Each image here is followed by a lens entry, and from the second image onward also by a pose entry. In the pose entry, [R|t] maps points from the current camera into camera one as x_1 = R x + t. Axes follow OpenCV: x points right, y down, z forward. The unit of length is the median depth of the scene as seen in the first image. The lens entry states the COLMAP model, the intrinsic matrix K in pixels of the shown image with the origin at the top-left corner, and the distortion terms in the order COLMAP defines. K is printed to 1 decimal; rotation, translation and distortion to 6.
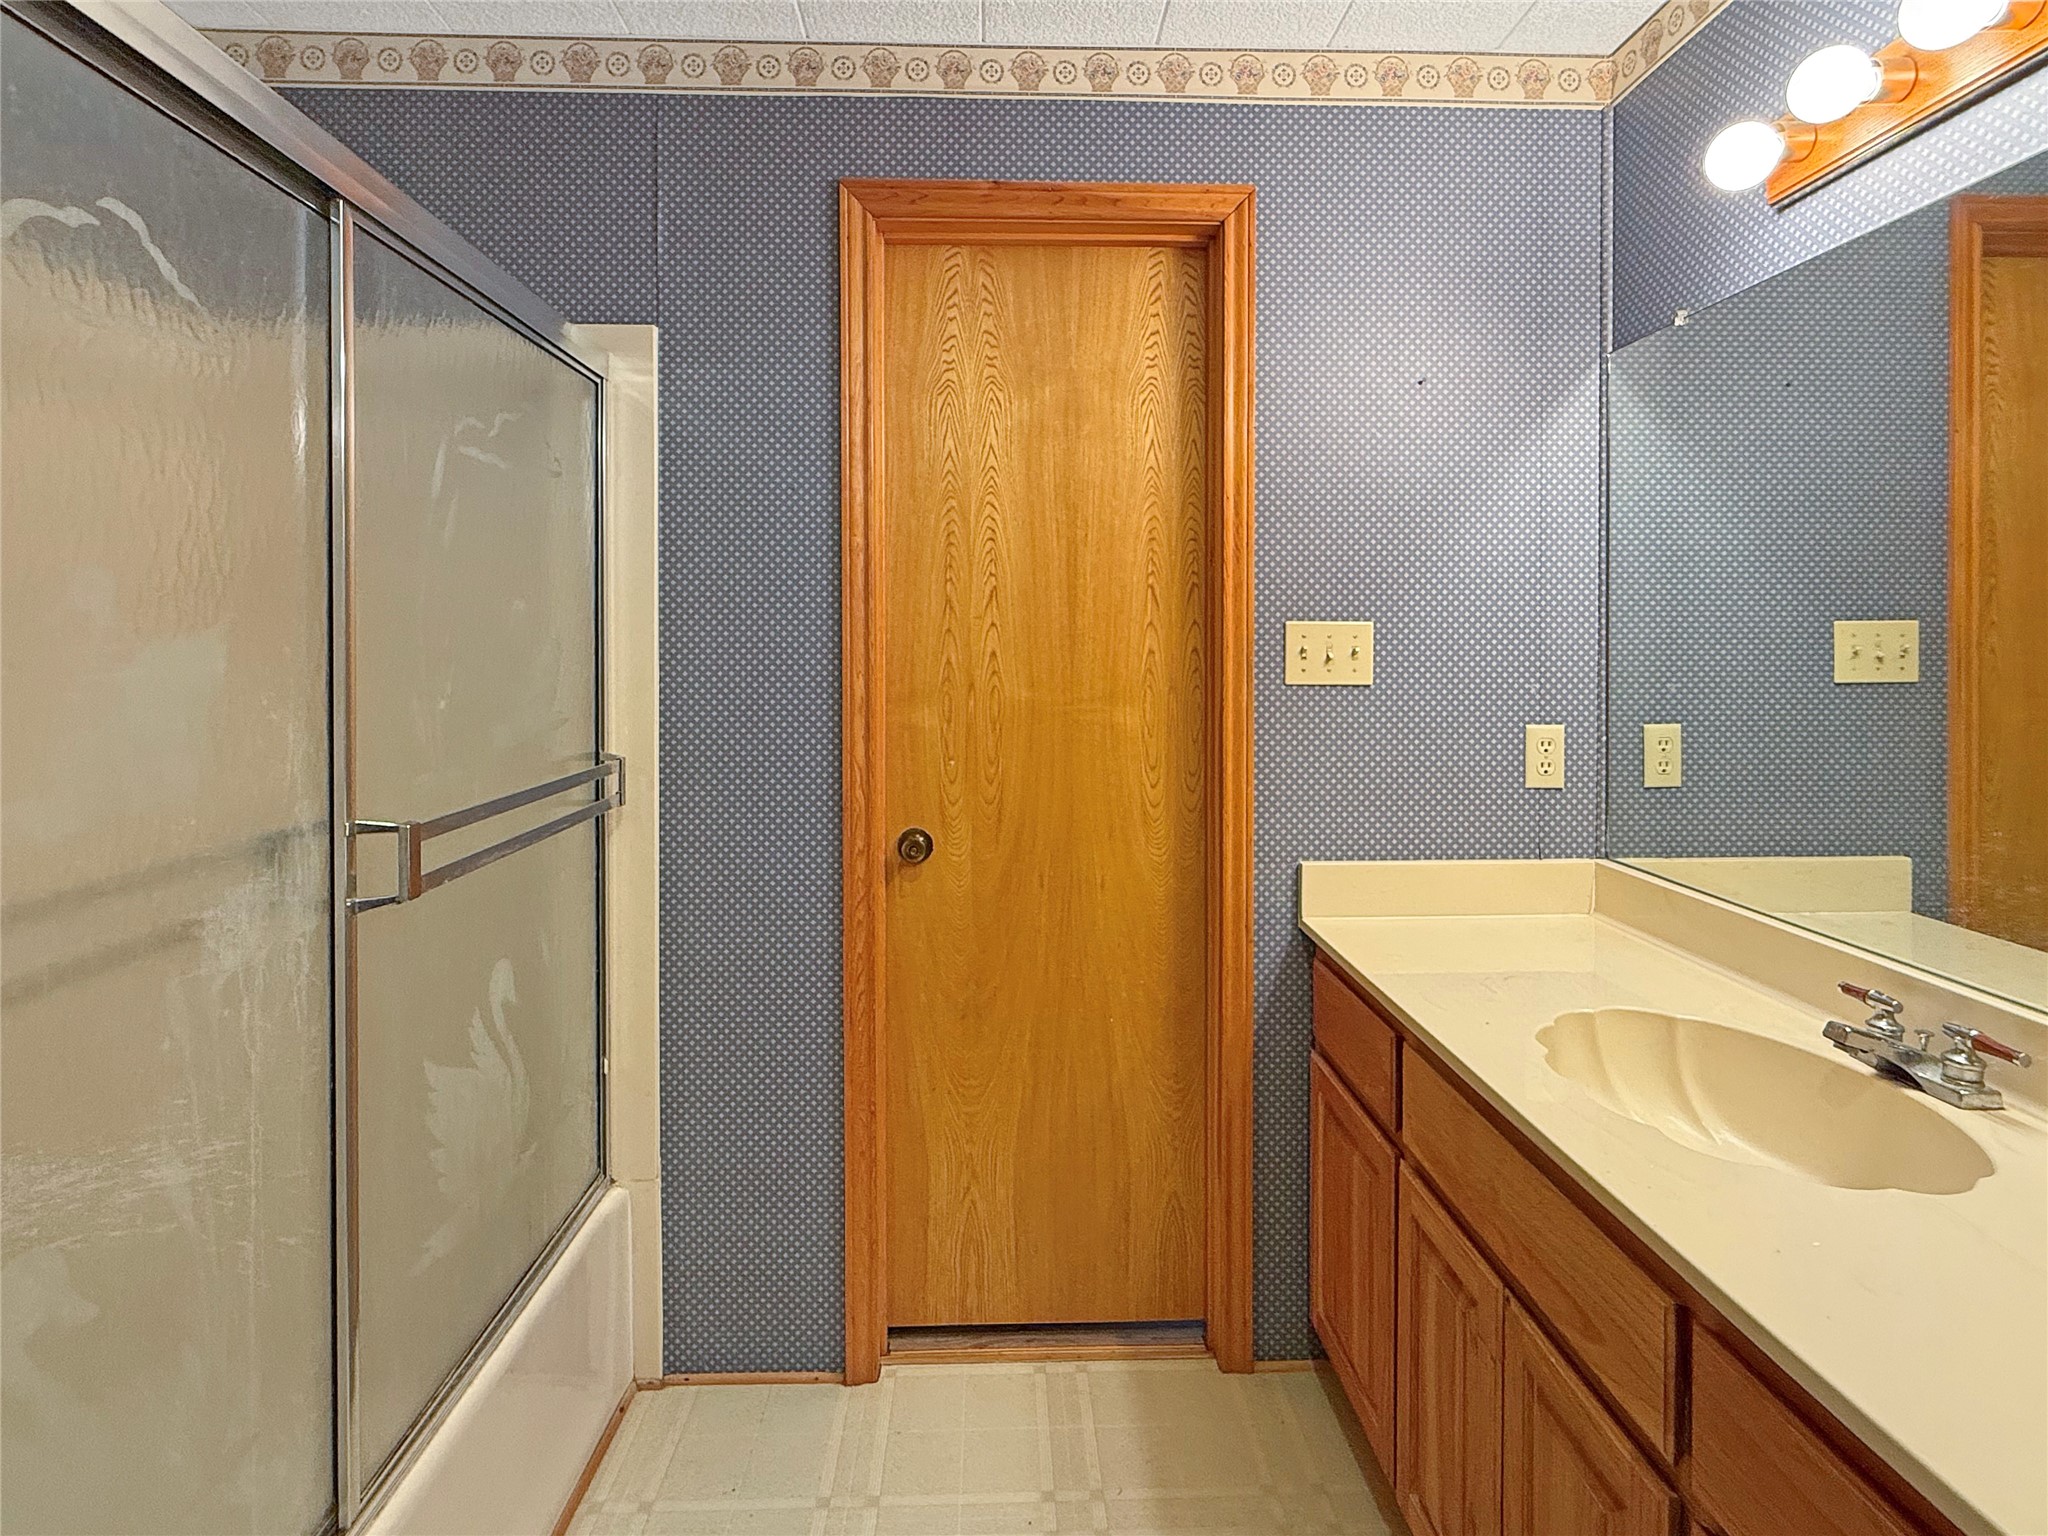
lens RADIAL K [[1042.1, 0, 1023.4], [0, 1042.1, 602.2], [0, 0, 1]] dist [-0.002616, 0.000661]
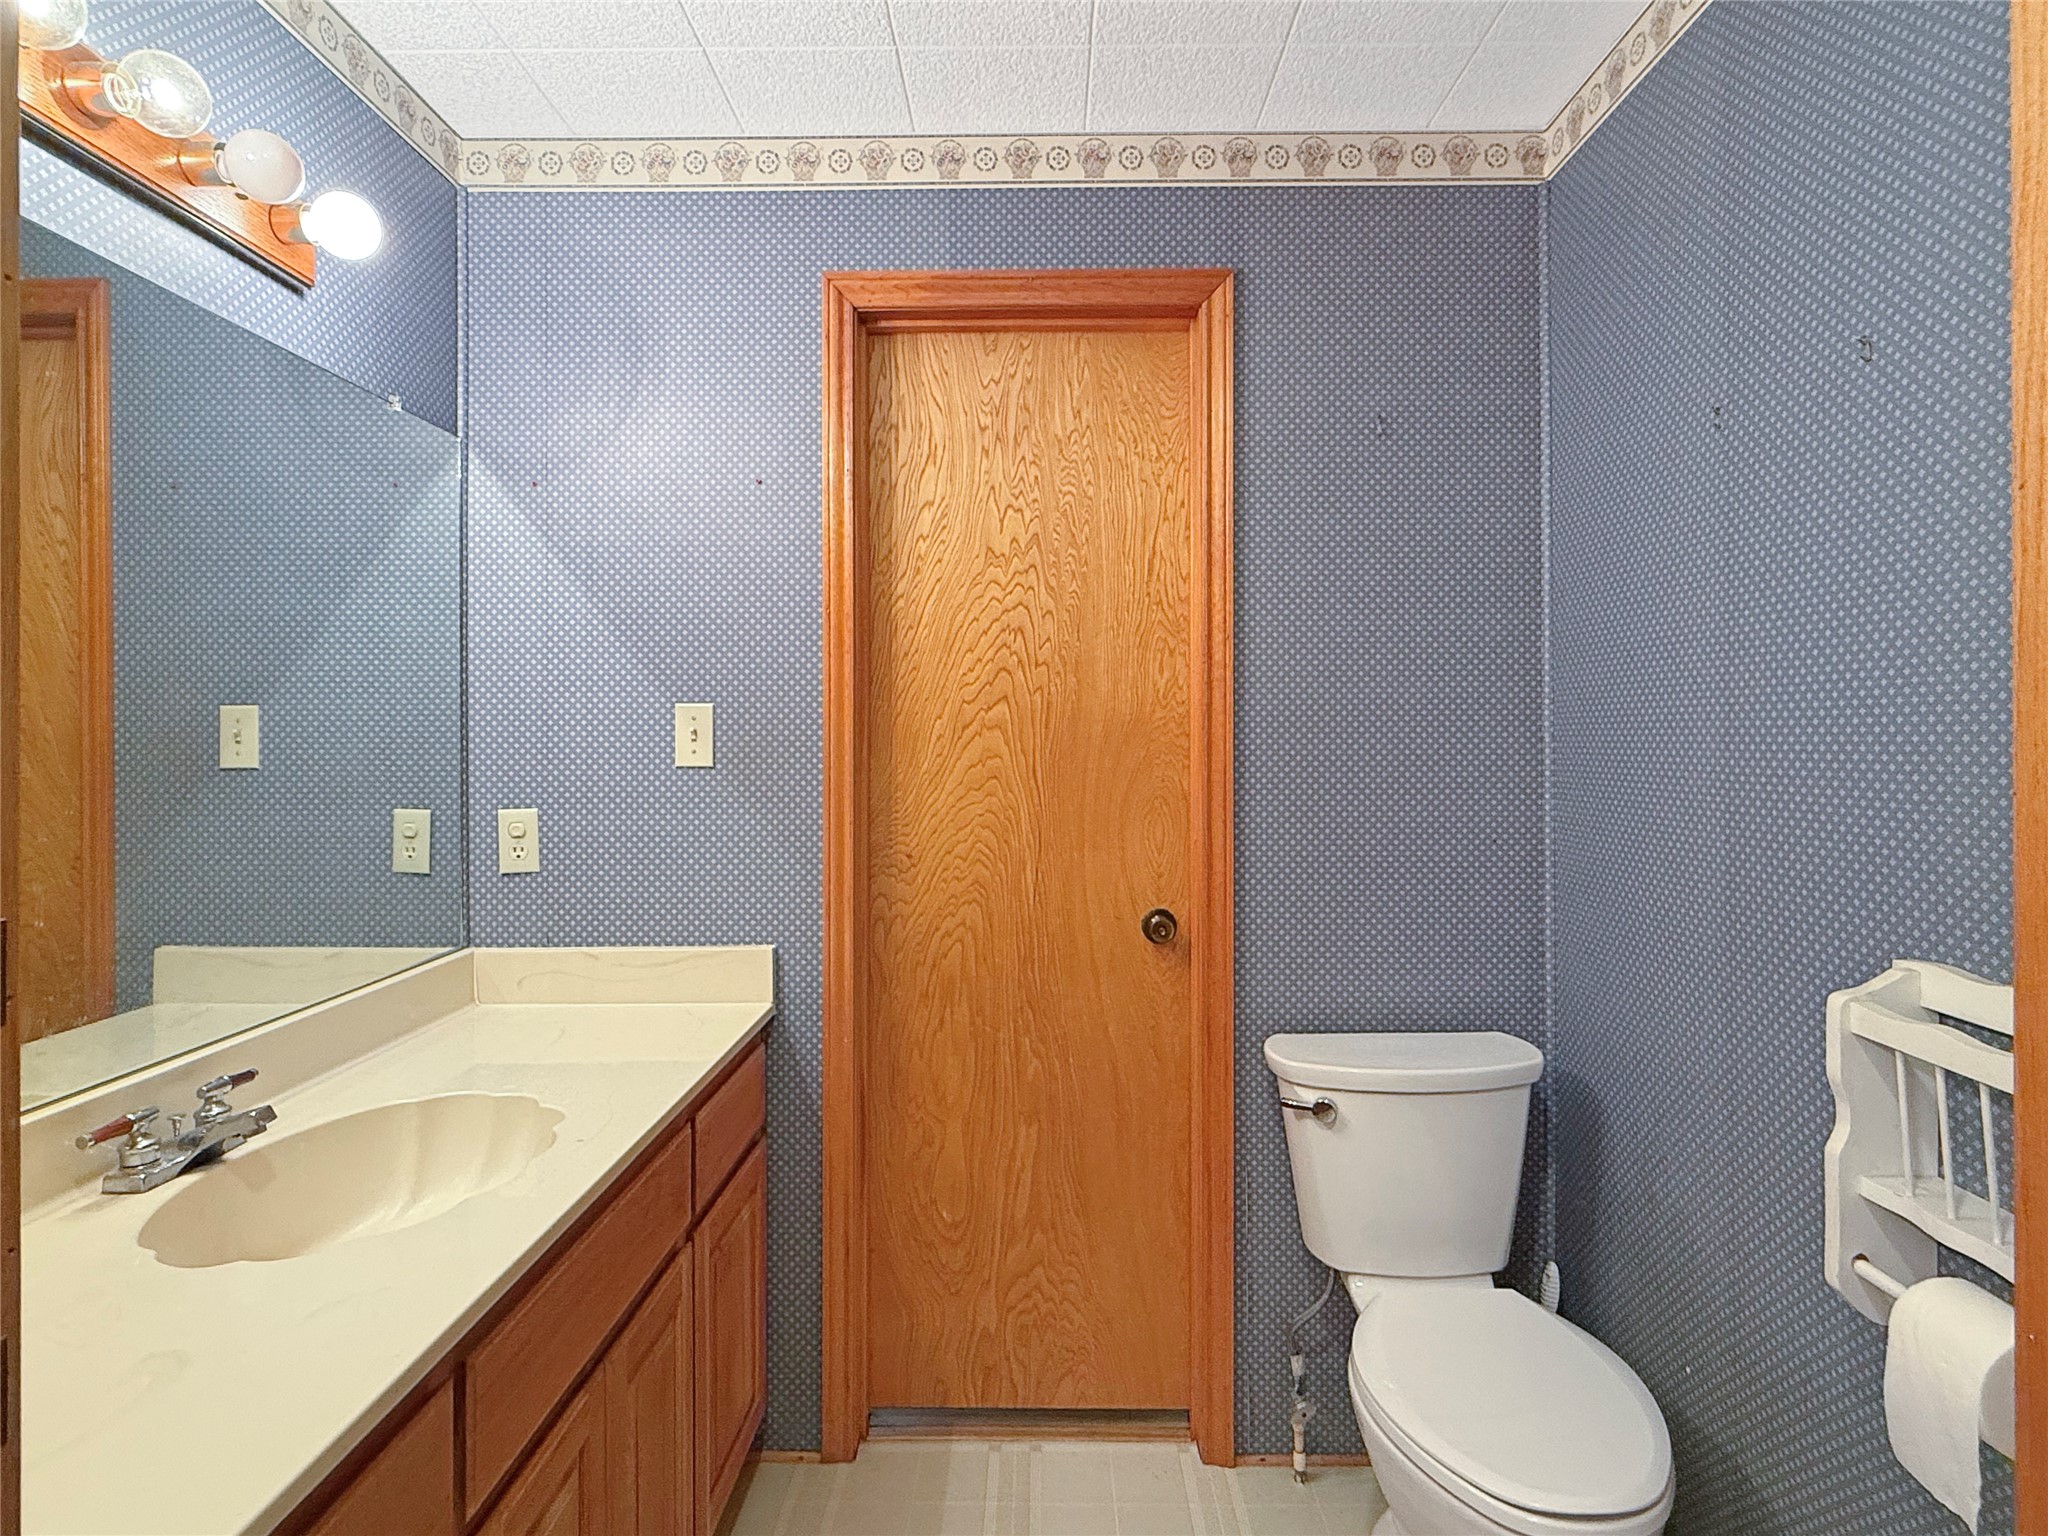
lens RADIAL K [[1038.1, 0, 1027.7], [0, 1038.1, 685.1], [0, 0, 1]] dist [-0.000579, 0.000213]
pose [[0.998973, -0.003571, -0.045177, 0.262780], [0.003460, 0.999991, -0.002525, 0.000654], [0.045186, 0.002366, 0.998976, 0.006911]]
